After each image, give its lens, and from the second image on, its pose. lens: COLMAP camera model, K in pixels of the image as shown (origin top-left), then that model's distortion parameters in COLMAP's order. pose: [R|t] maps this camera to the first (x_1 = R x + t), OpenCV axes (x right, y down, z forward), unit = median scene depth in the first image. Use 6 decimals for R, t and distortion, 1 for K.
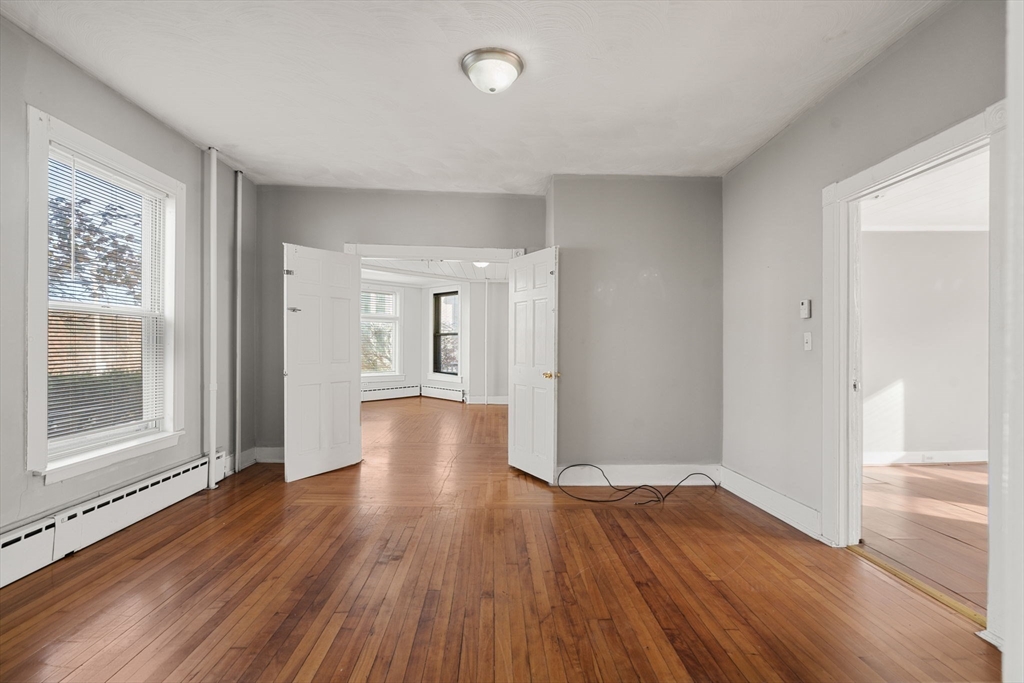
lens RADIAL K [[467.4, 0, 506.1], [0, 467.4, 342.5], [0, 0, 1]] dist [-0.000570, 0.001574]
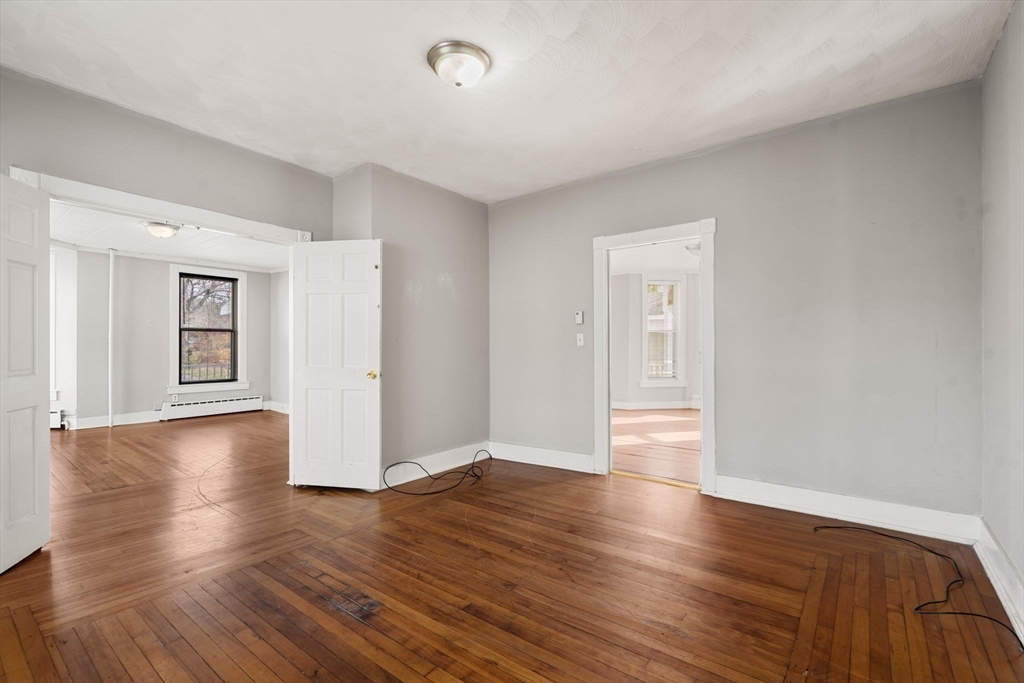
lens RADIAL K [[467.4, 0, 506.9], [0, 467.4, 338.0], [0, 0, 1]] dist [-0.000570, 0.001574]
pose [[0.633281, 0.001733, 0.773920, -0.475969], [-0.001284, 0.999998, -0.001189, -0.004335], [-0.773921, -0.000240, 0.633282, 0.196621]]
